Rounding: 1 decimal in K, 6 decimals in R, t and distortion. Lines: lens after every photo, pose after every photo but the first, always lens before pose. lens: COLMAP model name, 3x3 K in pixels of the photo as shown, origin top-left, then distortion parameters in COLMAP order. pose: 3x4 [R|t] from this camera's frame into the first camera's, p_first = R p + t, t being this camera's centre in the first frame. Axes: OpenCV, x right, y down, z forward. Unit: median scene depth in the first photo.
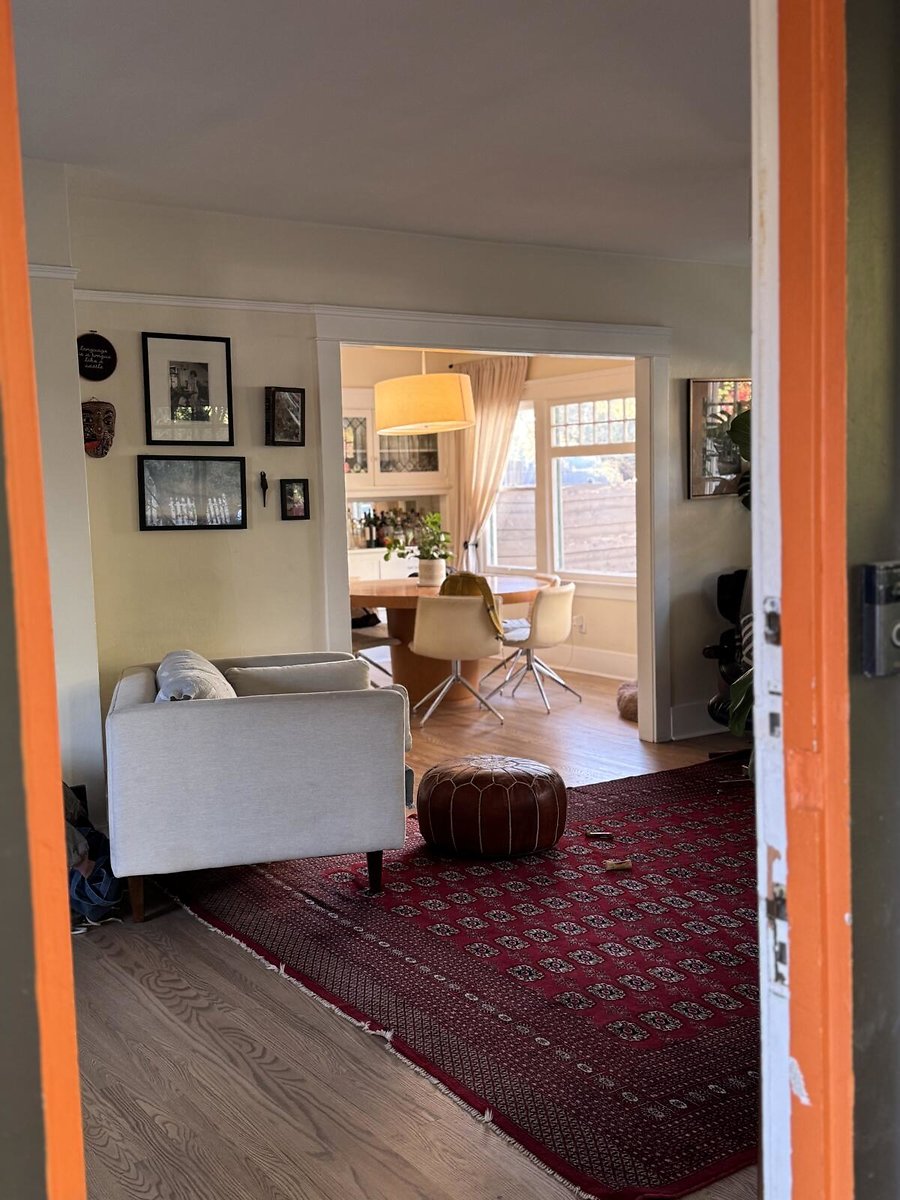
lens RADIAL K [[1240.2, 0, 450.0], [0, 1240.2, 600.0], [0, 0, 1]] dist [0.222788, -0.493056]
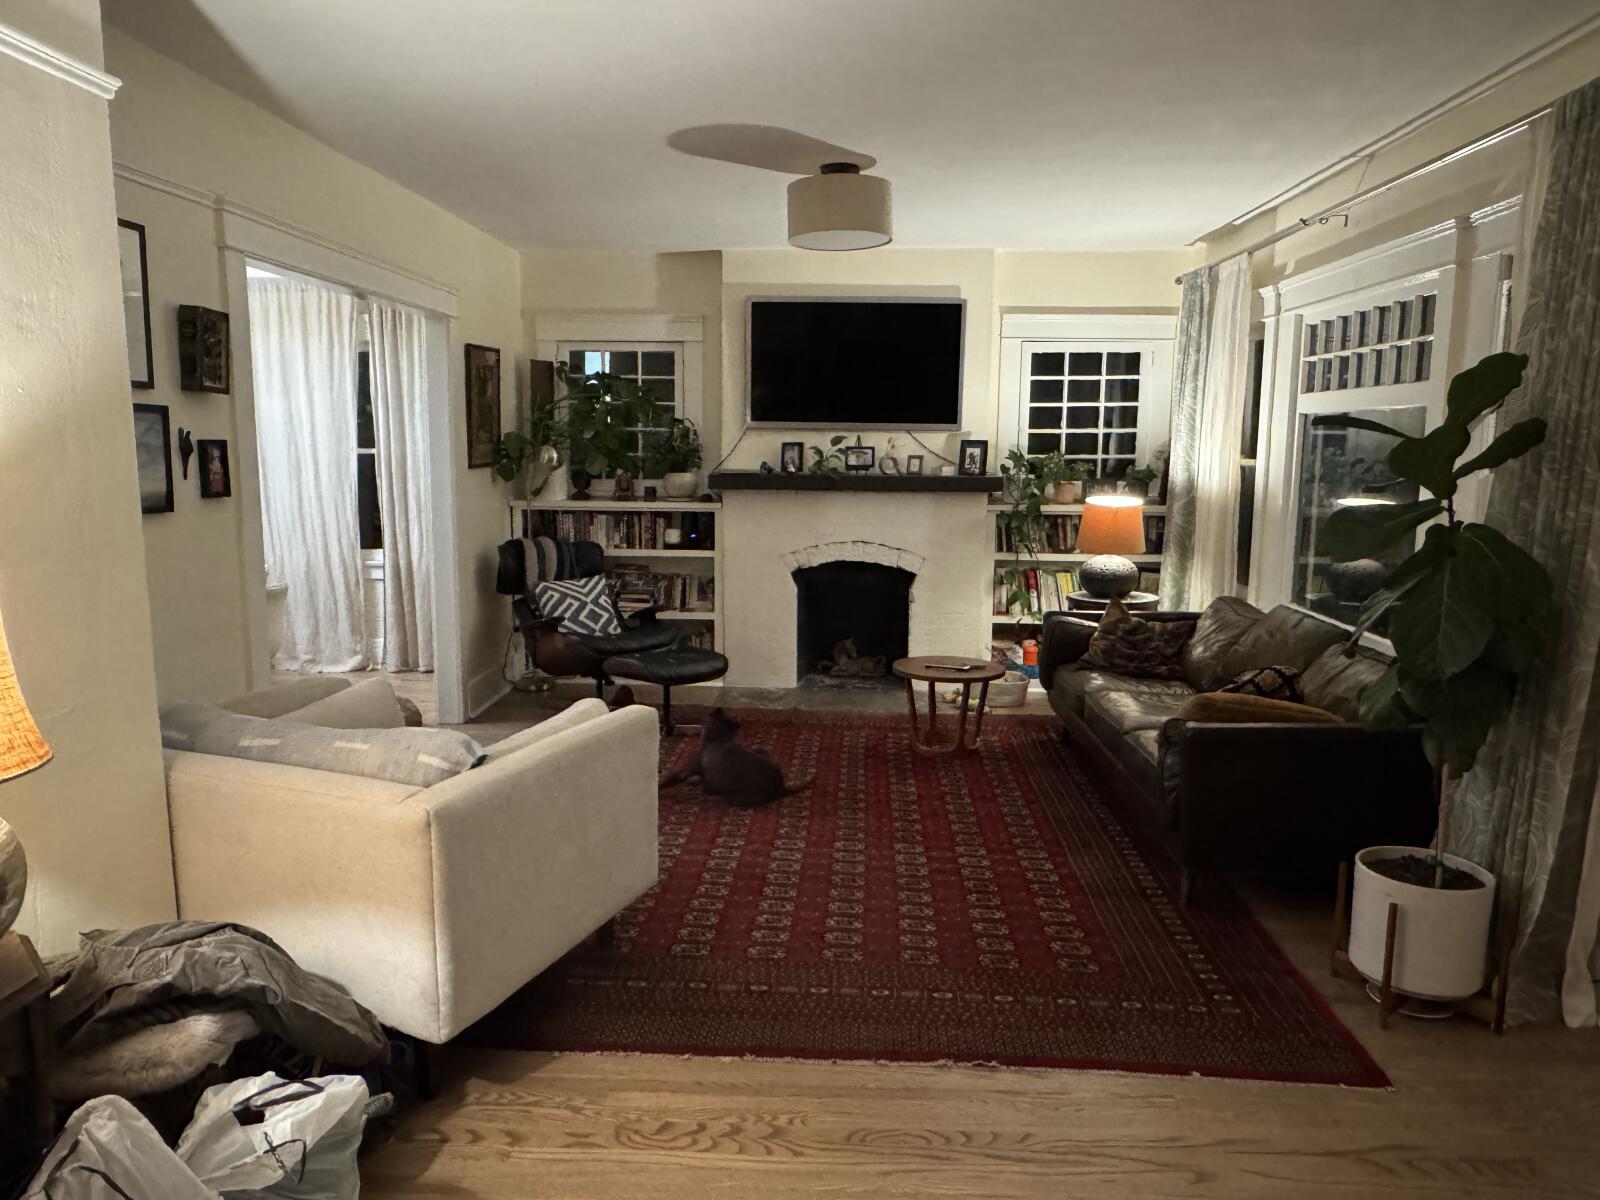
lens RADIAL K [[1113.0, 0, 800.0], [0, 1113.0, 600.0], [0, 0, 1]] dist [0.002080, -0.002095]
pose [[0.589426, -0.086010, 0.803231, -0.574826], [0.045532, 0.996272, 0.073268, -0.048623], [-0.806538, -0.006613, 0.591145, 0.463255]]
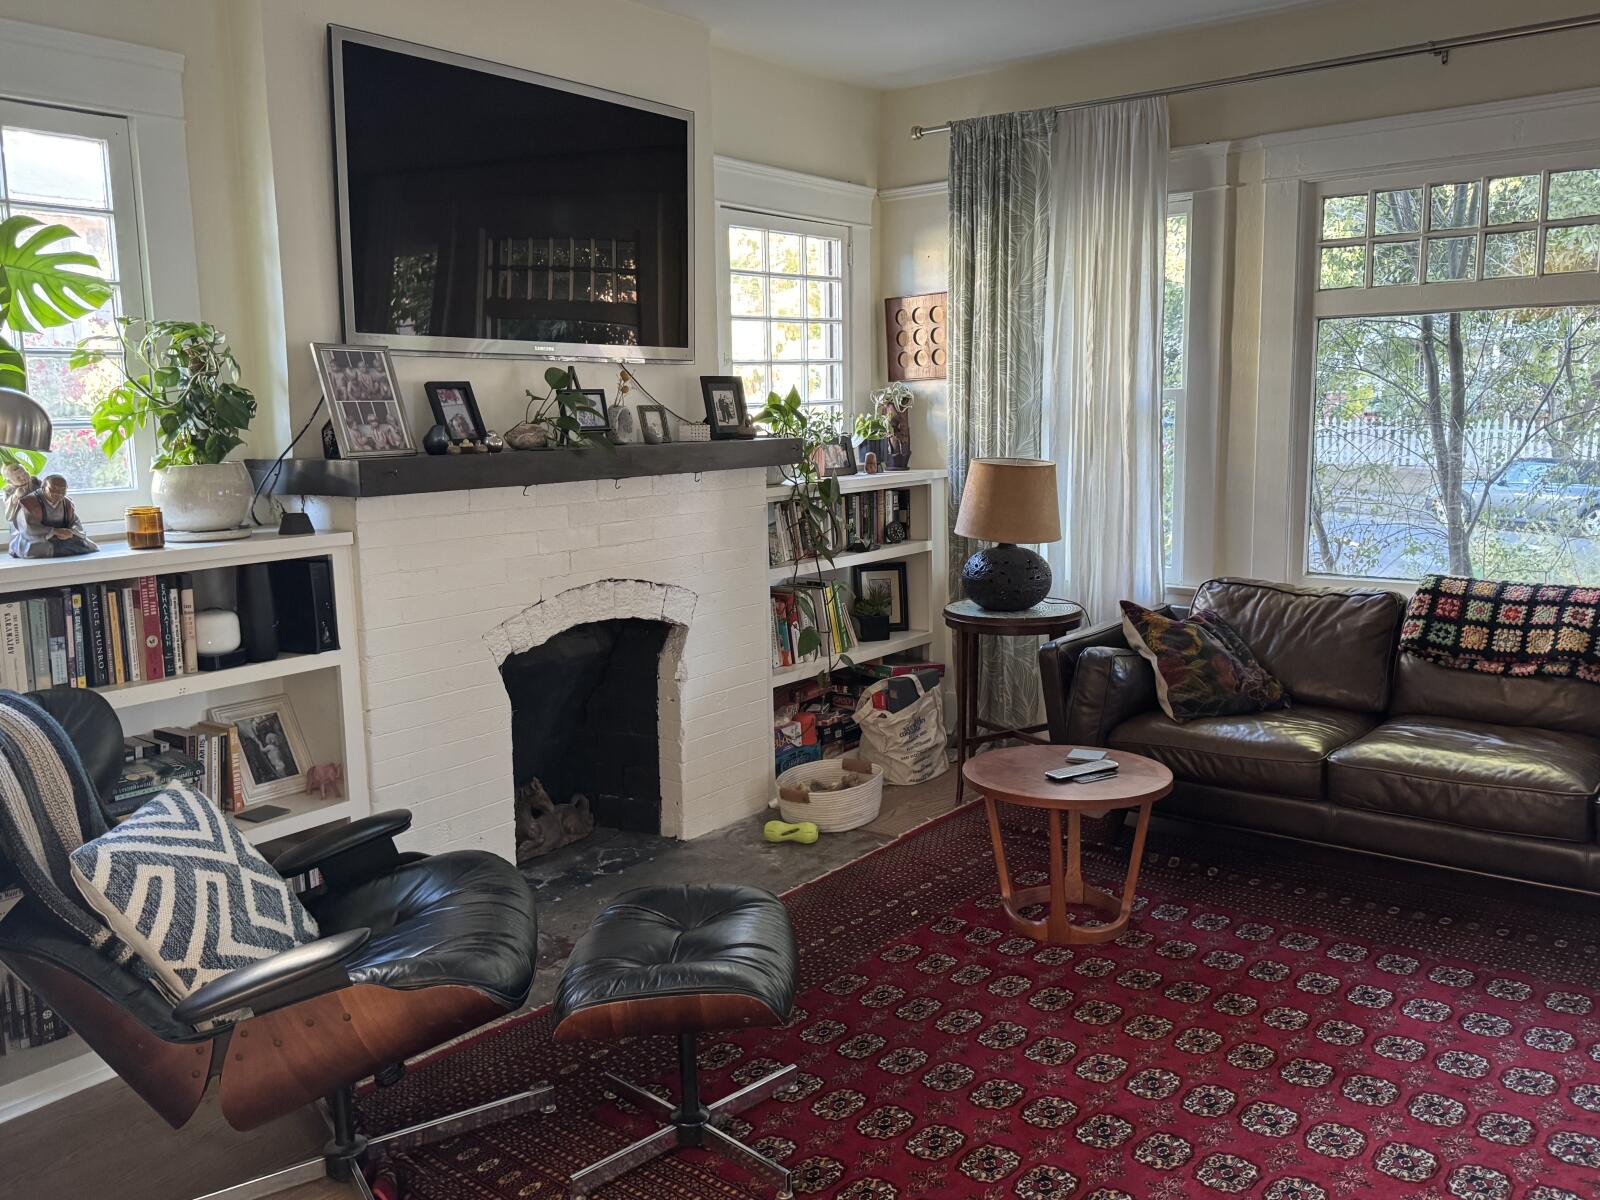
lens RADIAL K [[1294.6, 0, 800.0], [0, 1294.6, 600.0], [0, 0, 1]] dist [0.046356, -0.003615]
pose [[-0.332366, -0.104688, 0.937322, -0.153010], [0.111571, 0.982478, 0.149293, -0.119064], [-0.936528, 0.154198, -0.314862, 1.488994]]
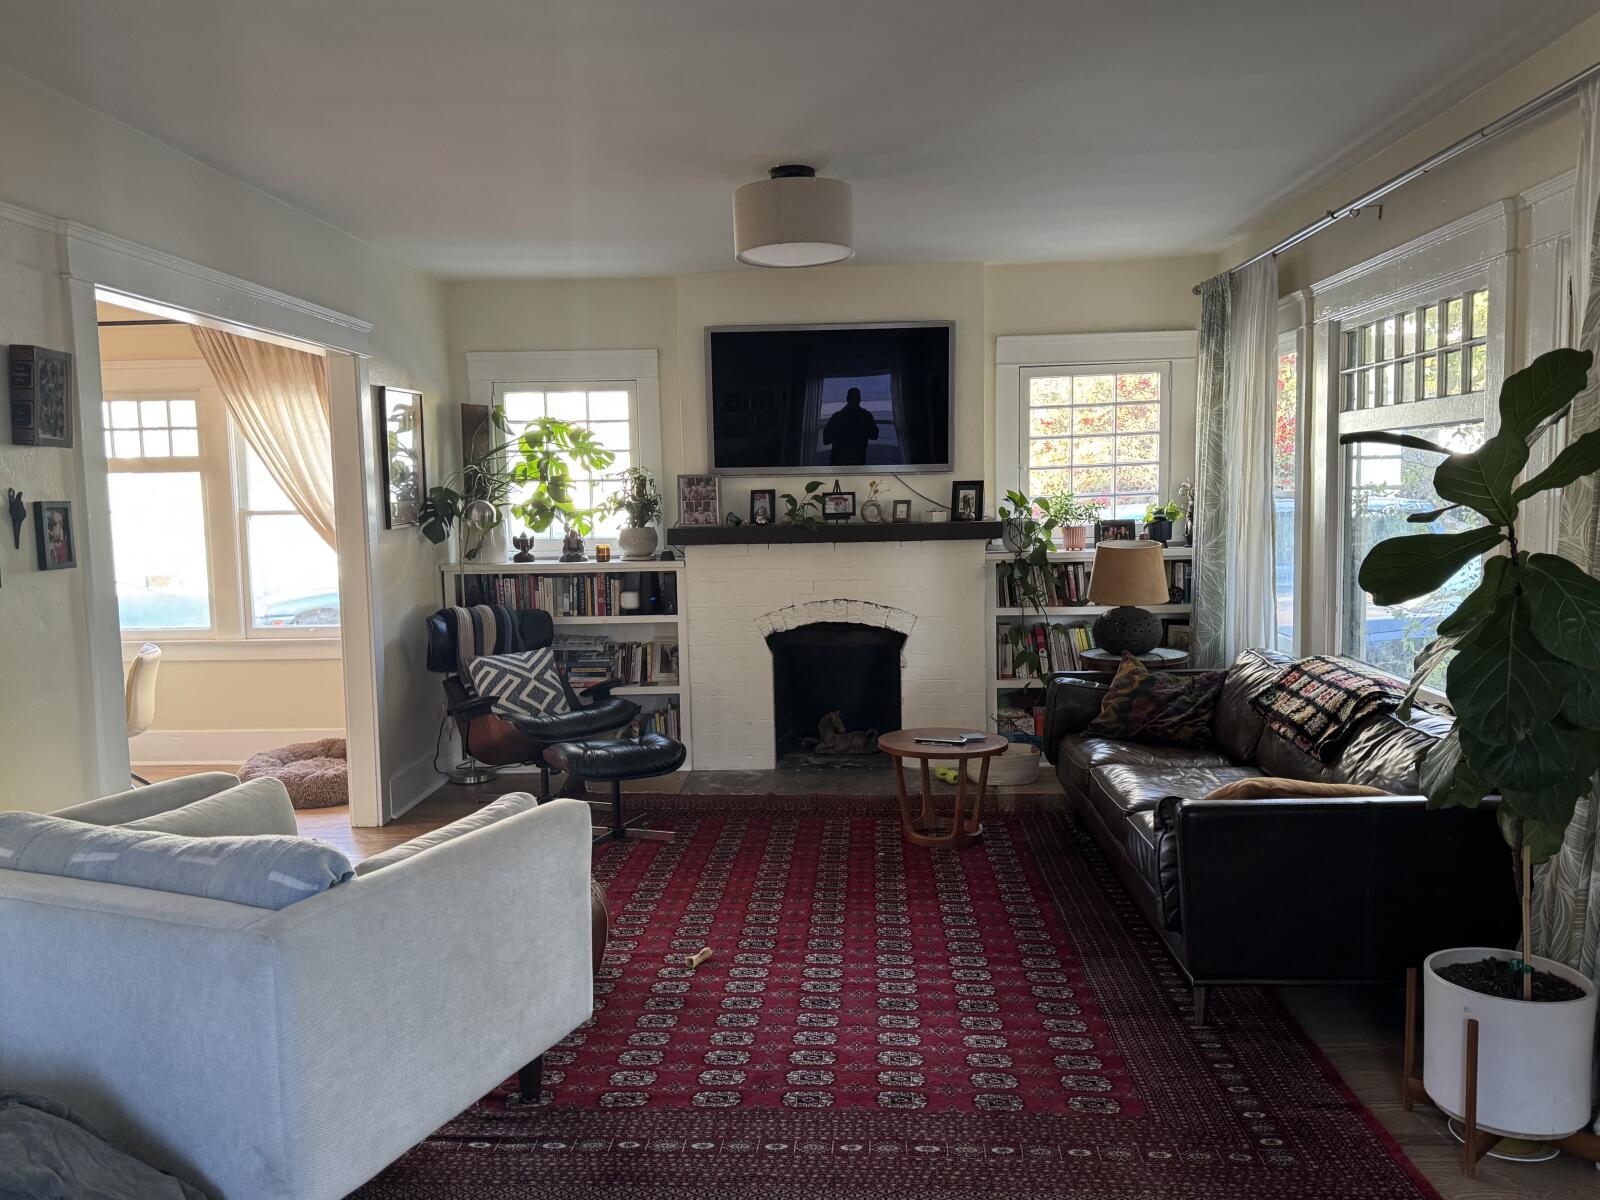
lens RADIAL K [[1235.5, 0, 800.0], [0, 1235.5, 600.0], [0, 0, 1]] dist [0.086426, -0.116434]
pose [[0.588057, -0.059399, 0.806635, -0.522017], [0.075201, 0.996995, 0.018593, -0.043902], [-0.805316, 0.049726, 0.590757, 0.461849]]
